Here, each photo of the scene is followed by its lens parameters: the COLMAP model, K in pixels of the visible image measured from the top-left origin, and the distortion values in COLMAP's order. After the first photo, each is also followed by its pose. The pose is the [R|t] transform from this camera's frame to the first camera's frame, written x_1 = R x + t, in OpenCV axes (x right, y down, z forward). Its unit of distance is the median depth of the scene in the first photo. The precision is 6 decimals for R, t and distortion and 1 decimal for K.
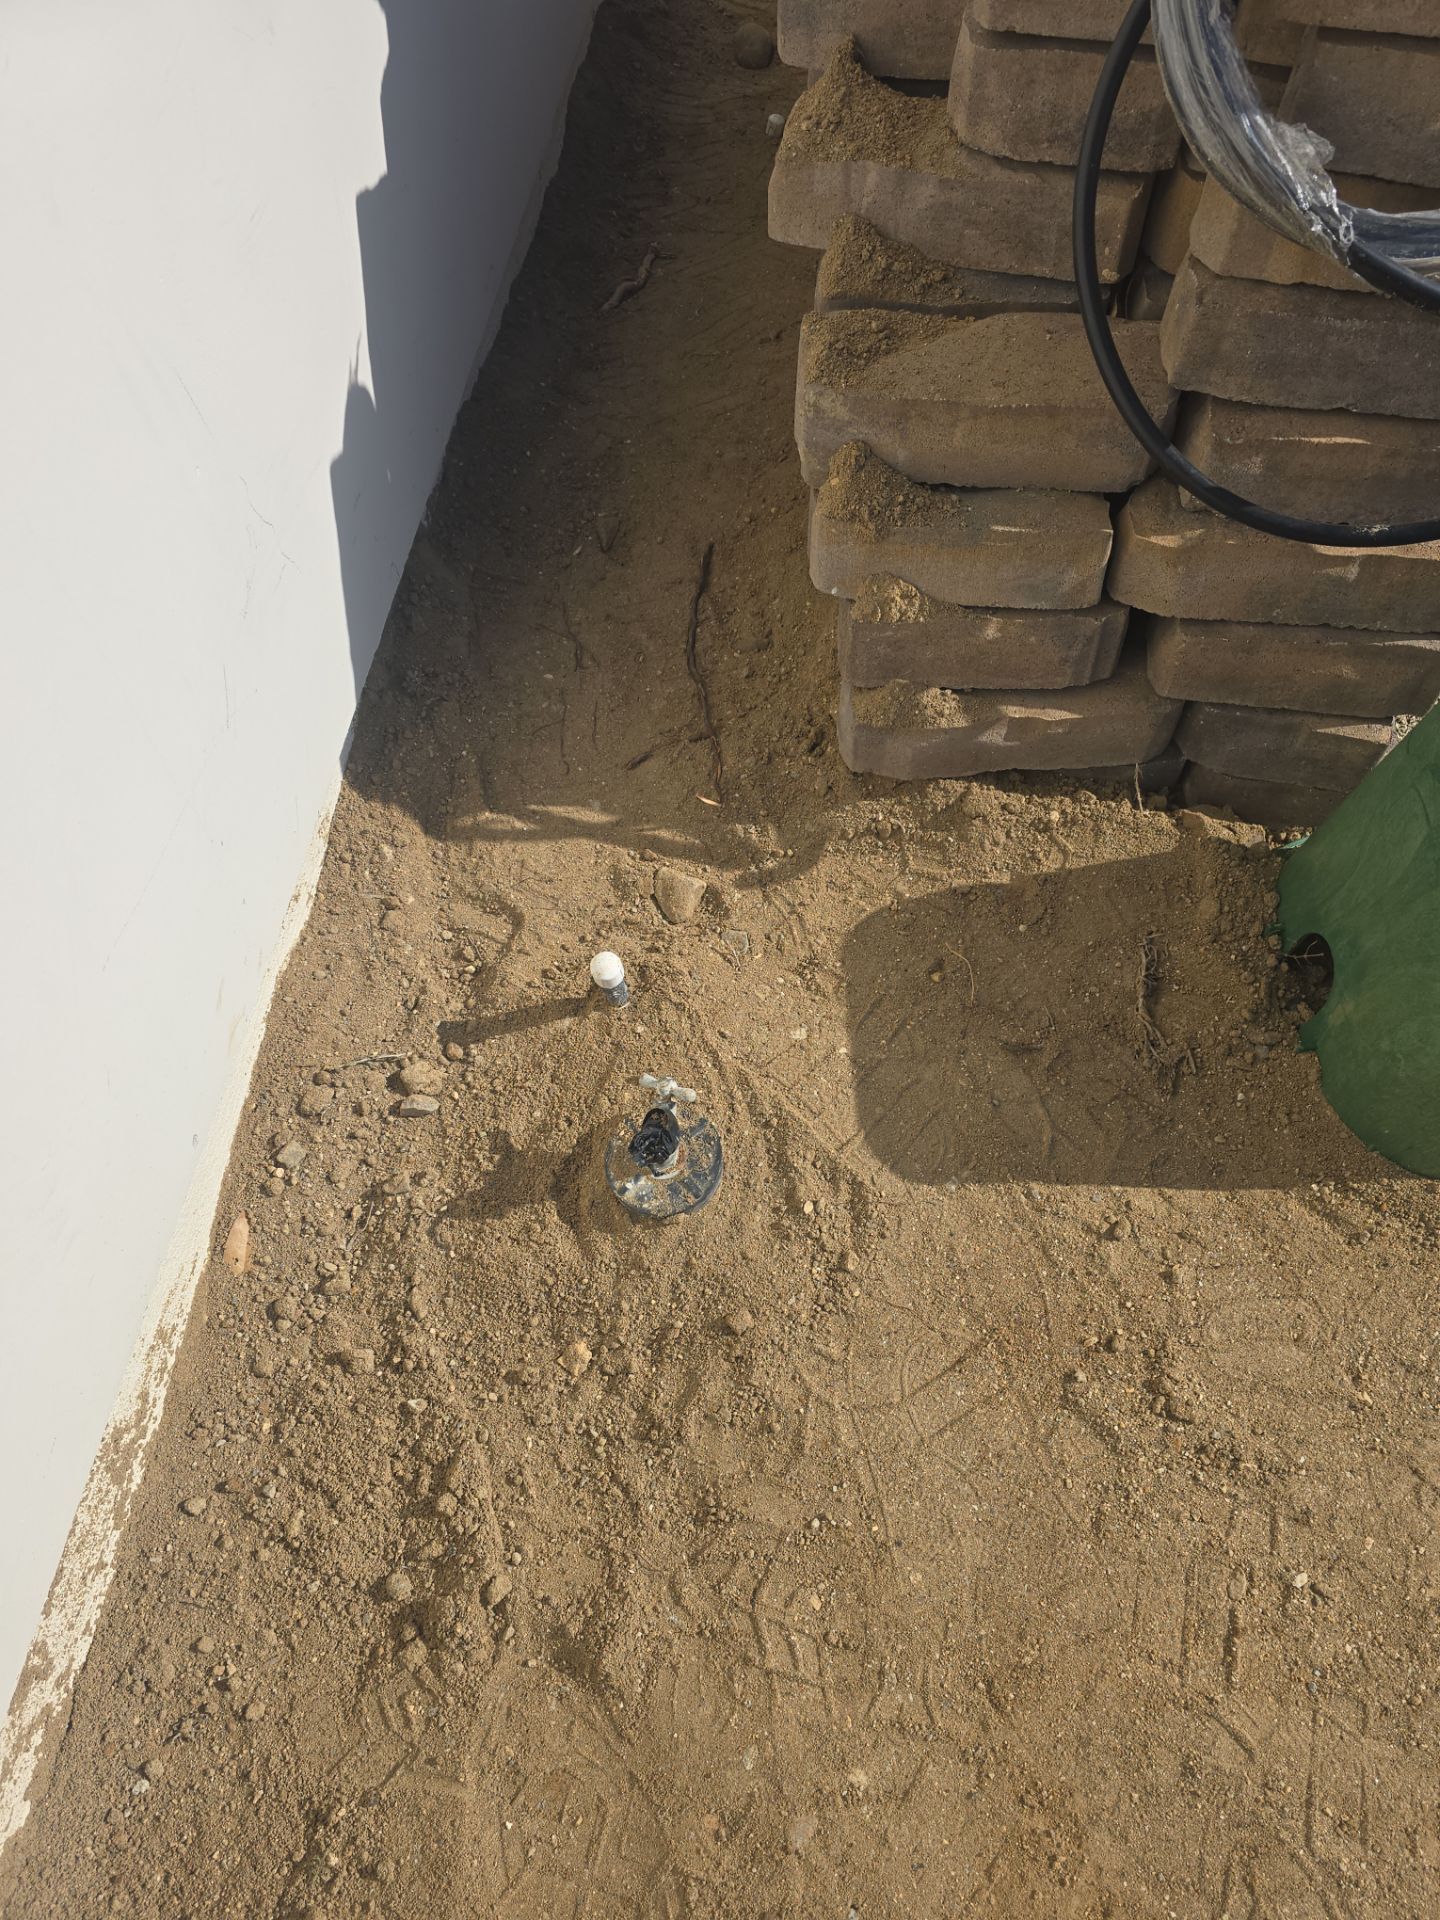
lens RADIAL K [[1286.9, 0, 731.6], [0, 1286.9, 959.0], [0, 0, 1]] dist [0.123118, -0.132569]
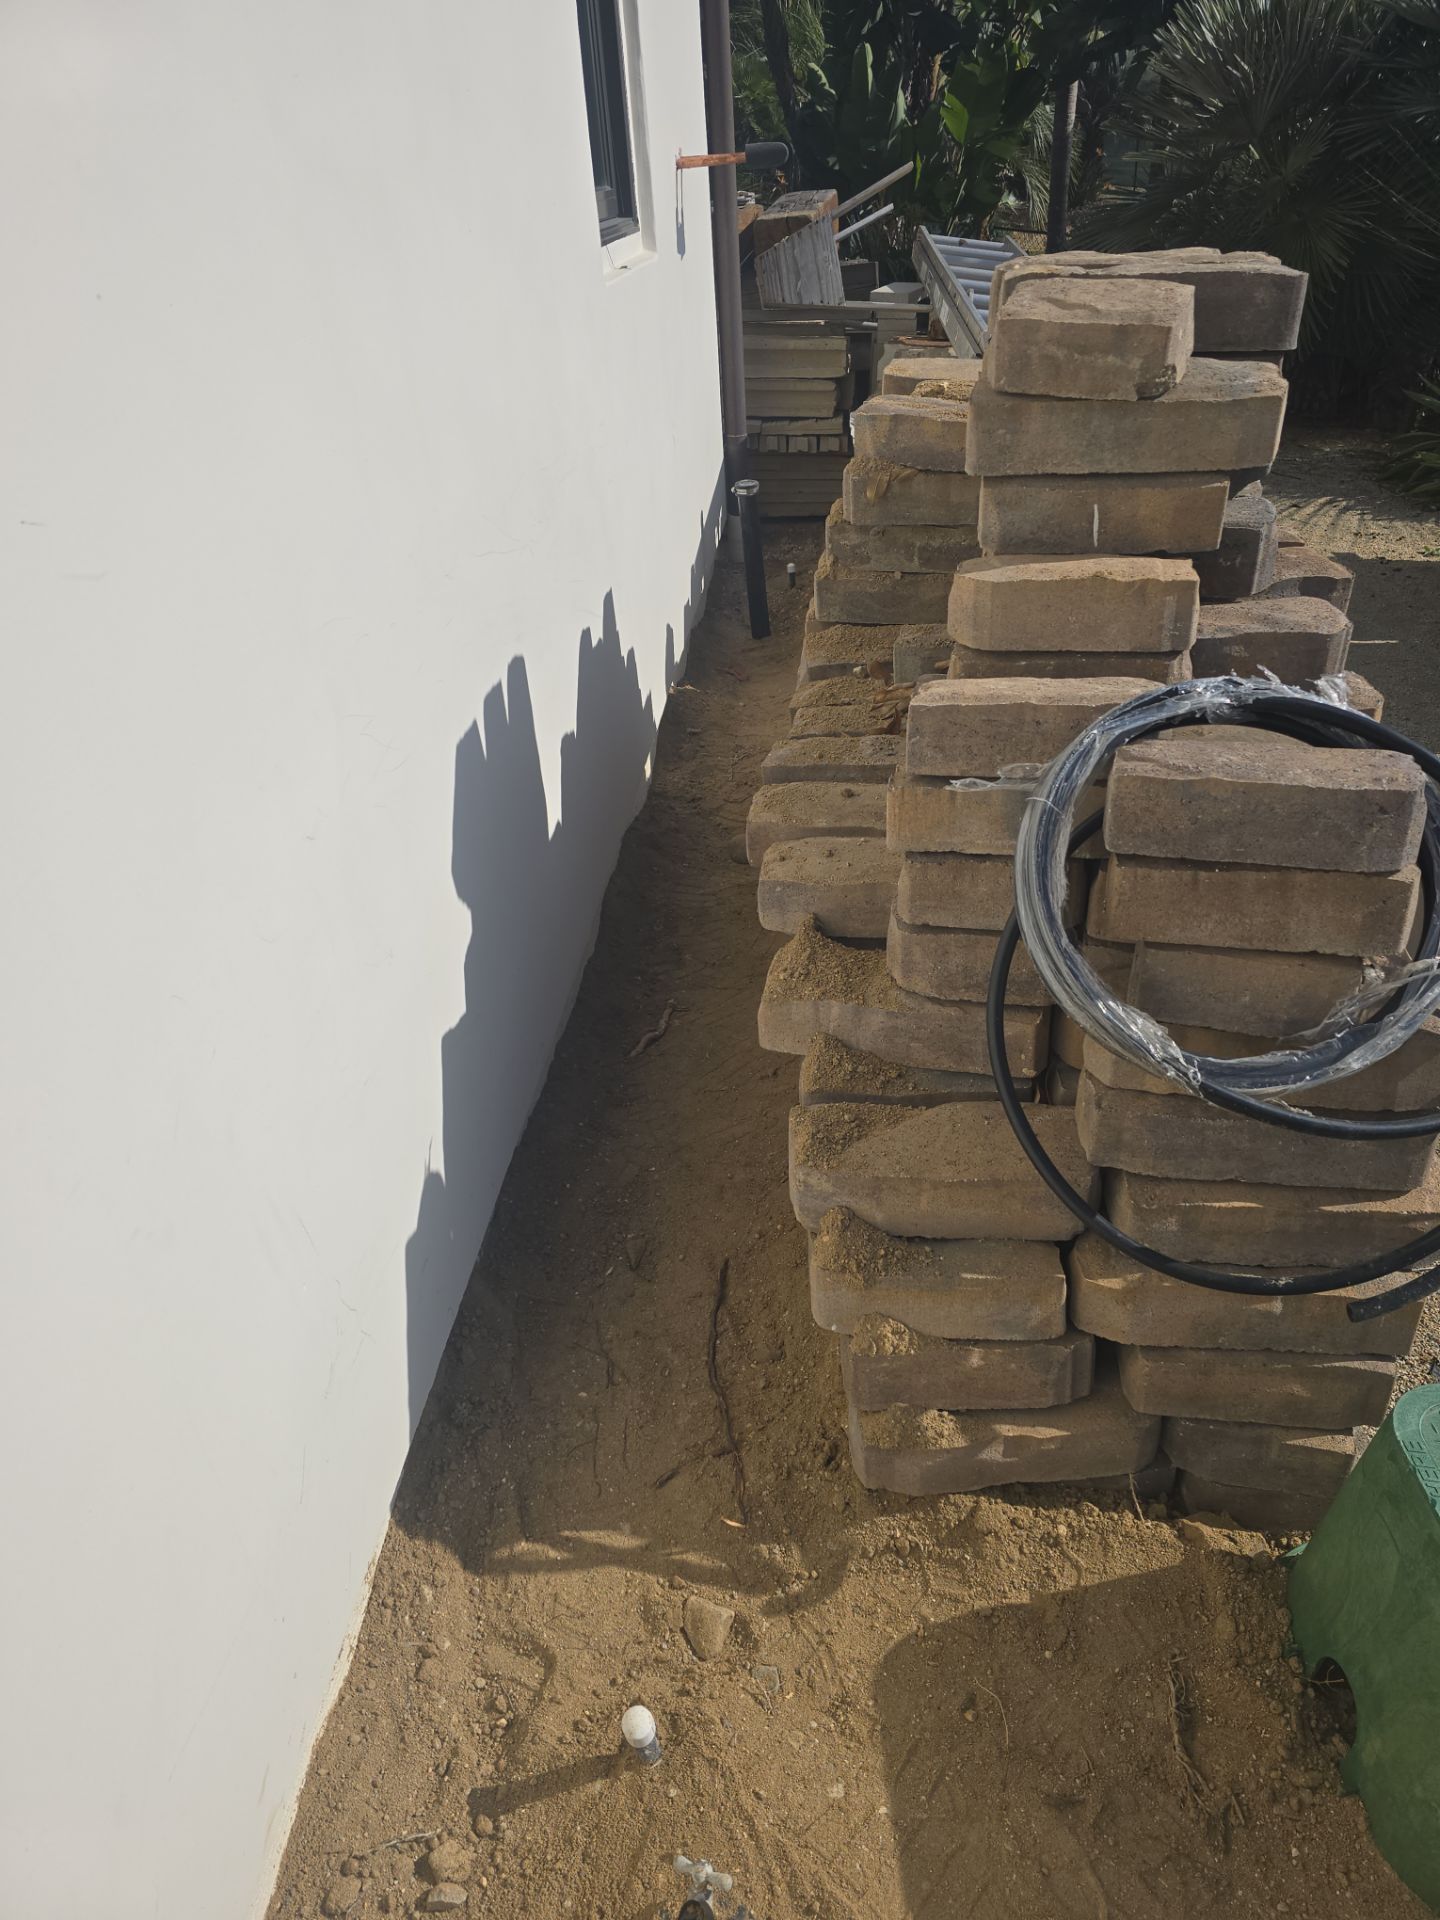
lens RADIAL K [[1300.0, 0, 724.9], [0, 1300.0, 958.8], [0, 0, 1]] dist [0.073136, -0.062566]
pose [[0.998381, -0.054782, -0.015286, 0.018273], [0.043042, 0.903440, -0.426549, -0.086668], [0.037177, 0.425200, 0.904335, -0.177683]]
